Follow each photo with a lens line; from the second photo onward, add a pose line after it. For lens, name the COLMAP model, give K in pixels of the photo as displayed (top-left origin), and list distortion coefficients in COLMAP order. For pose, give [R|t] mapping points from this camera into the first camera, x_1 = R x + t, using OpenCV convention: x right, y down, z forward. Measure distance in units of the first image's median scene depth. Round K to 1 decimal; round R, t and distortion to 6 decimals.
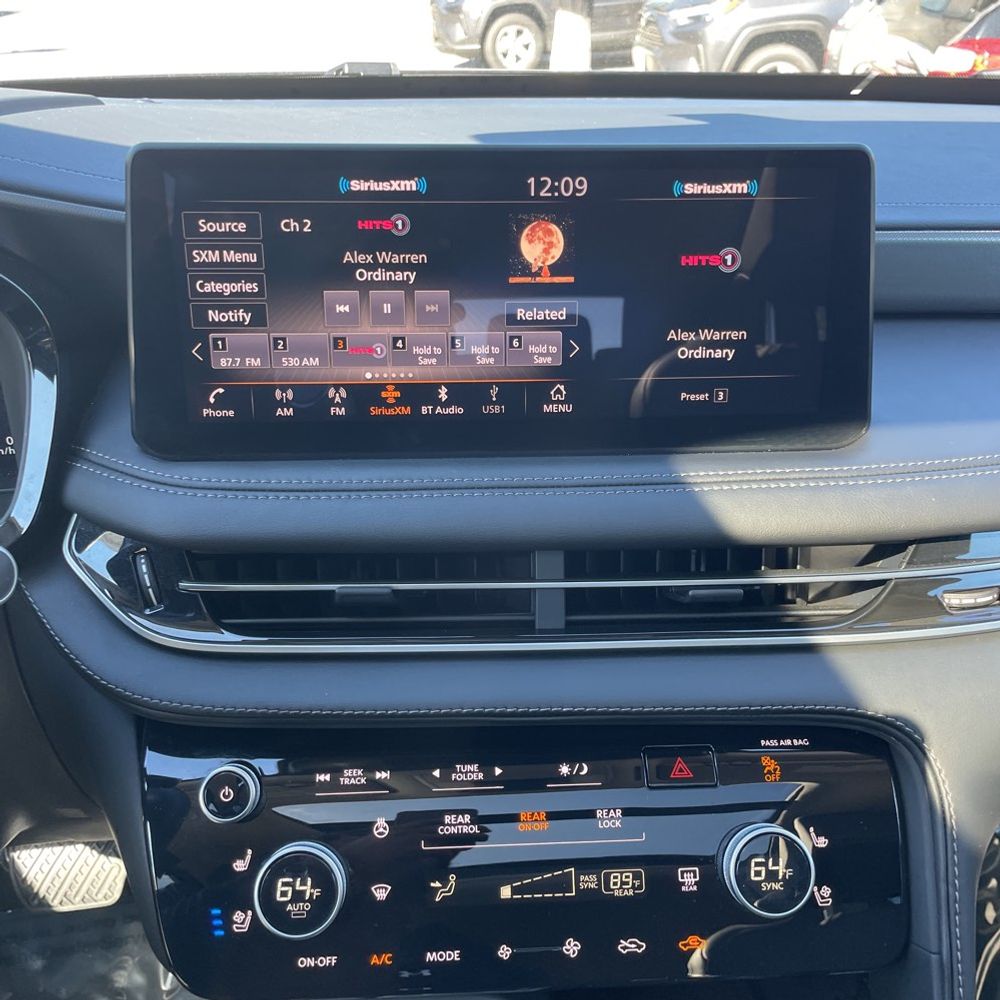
lens RADIAL K [[1037.8, 0, 496.7], [0, 1037.8, 506.5], [0, 0, 1]] dist [0.010262, 0.000000]
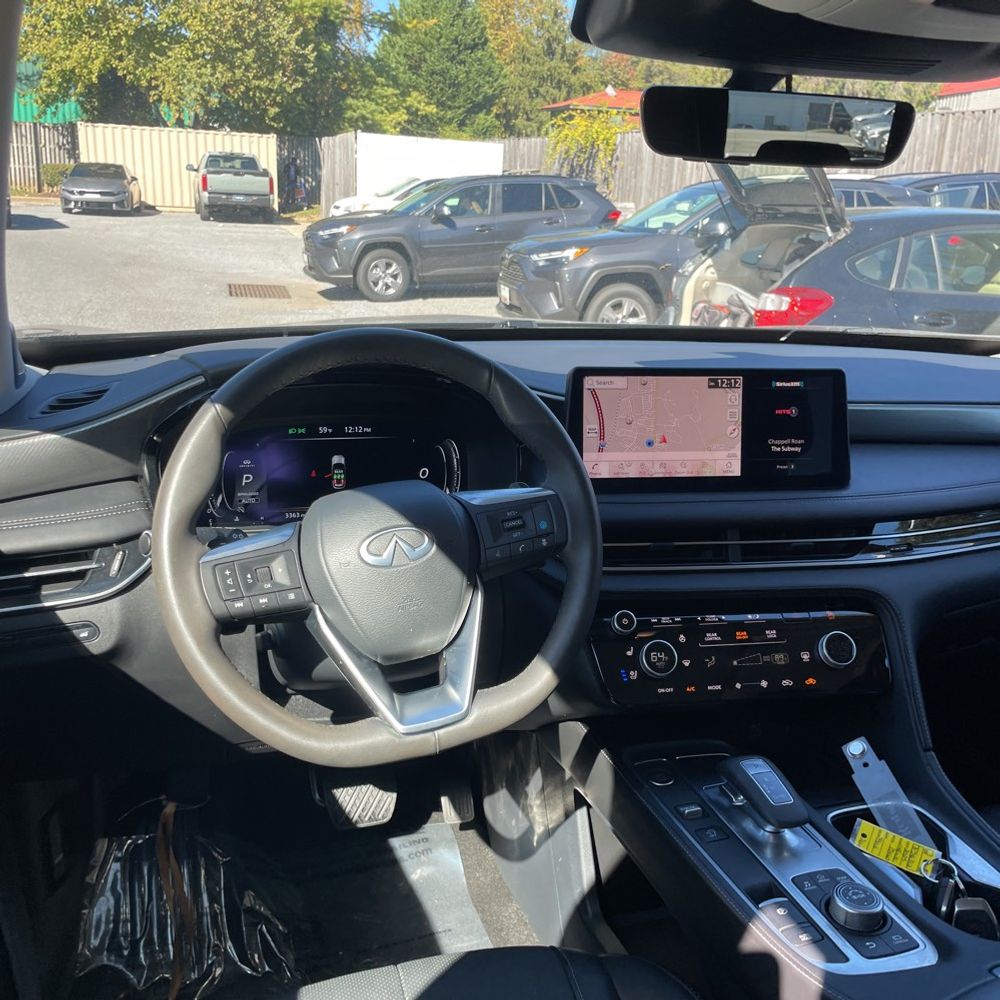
lens RADIAL K [[1037.8, 0, 501.3], [0, 1037.8, 495.1], [0, 0, 1]] dist [0.010262, 0.000000]
pose [[0.988341, -0.006535, 0.152119, -0.835264], [0.037622, 0.978581, -0.202394, 0.429316], [-0.147538, 0.205757, 0.967417, -1.246203]]
